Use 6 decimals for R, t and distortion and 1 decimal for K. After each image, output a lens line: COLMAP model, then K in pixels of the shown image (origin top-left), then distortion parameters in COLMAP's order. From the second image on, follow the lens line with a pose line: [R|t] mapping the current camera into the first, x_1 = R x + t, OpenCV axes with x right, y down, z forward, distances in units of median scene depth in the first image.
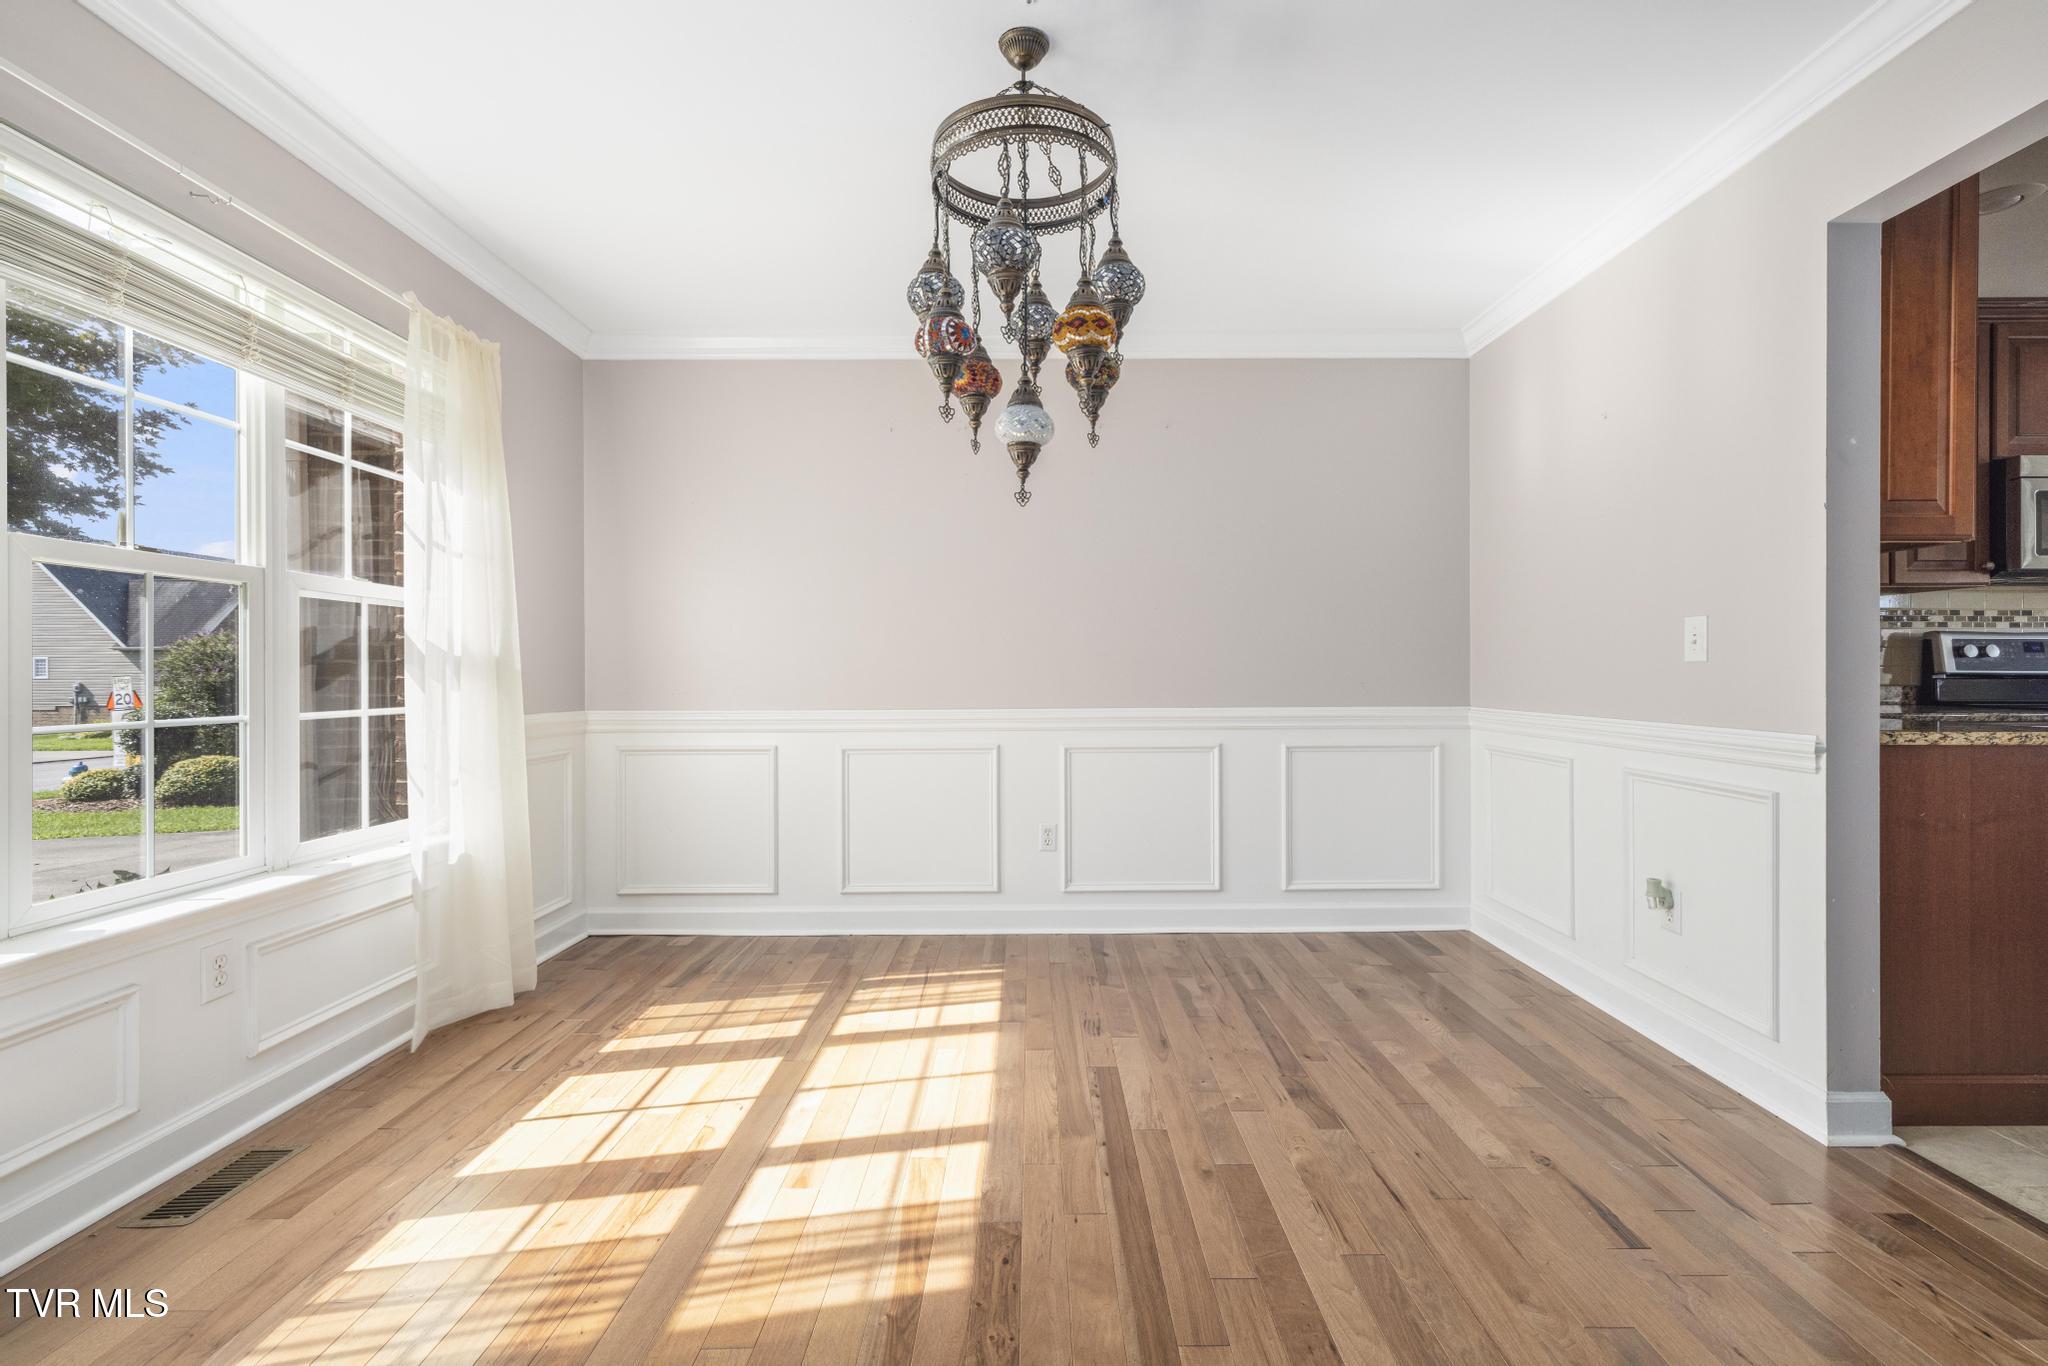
lens RADIAL K [[869.0, 0, 1024.4], [0, 869.0, 685.3], [0, 0, 1]] dist [0.009014, 0.000101]
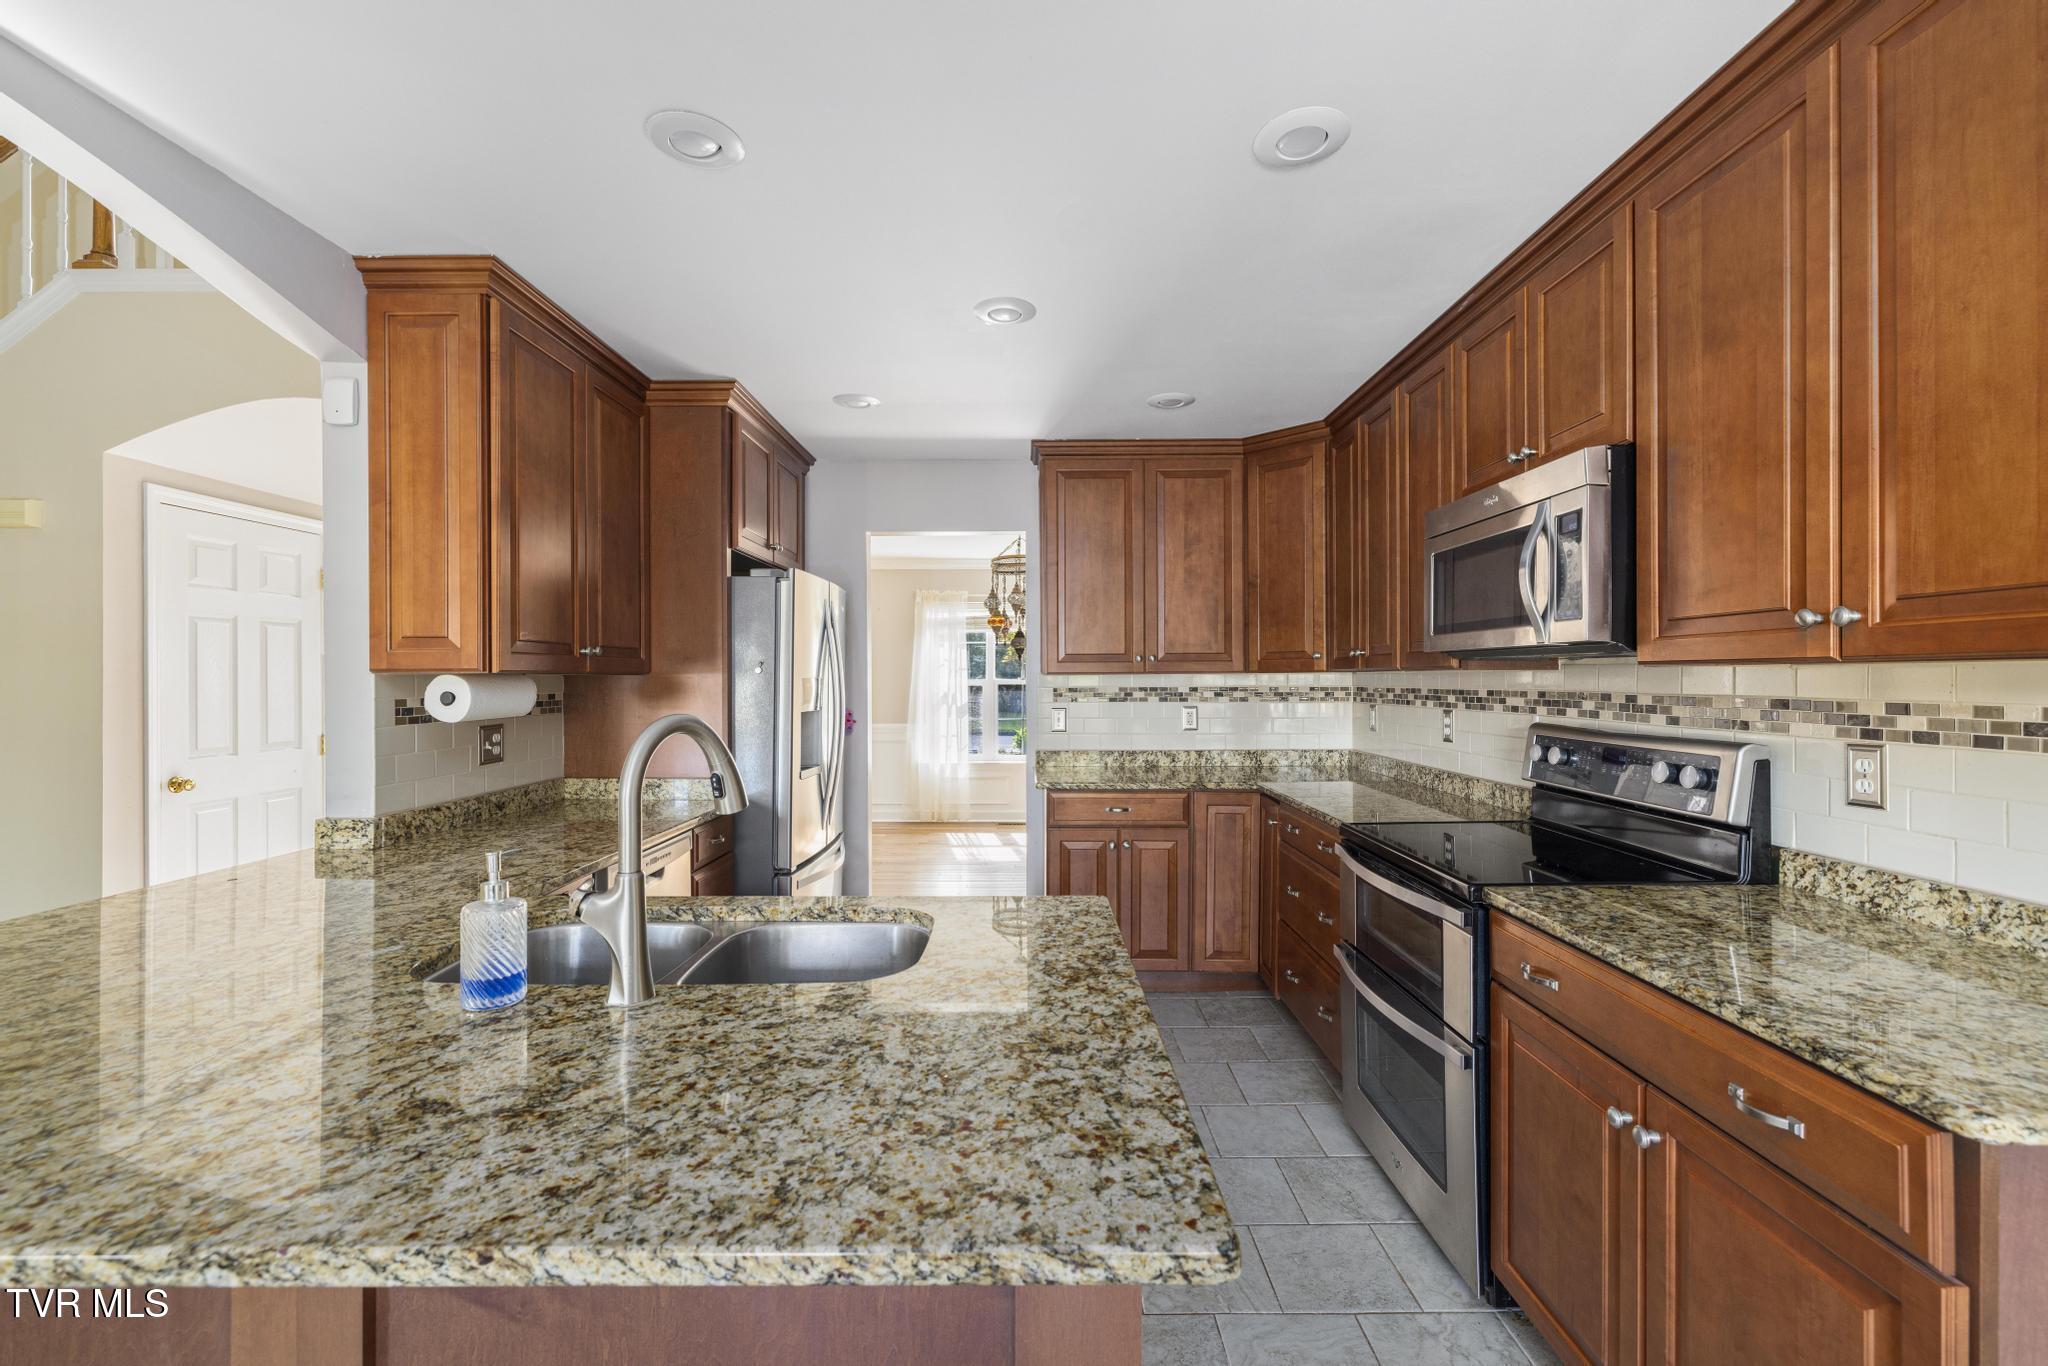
lens RADIAL K [[869.0, 0, 1024.4], [0, 869.0, 685.3], [0, 0, 1]] dist [0.009014, 0.000101]
pose [[0.005153, 0.016382, -0.999853, 1.905186], [-0.022210, 0.999621, 0.016263, -0.102757], [0.999740, 0.022123, 0.005514, 0.613382]]
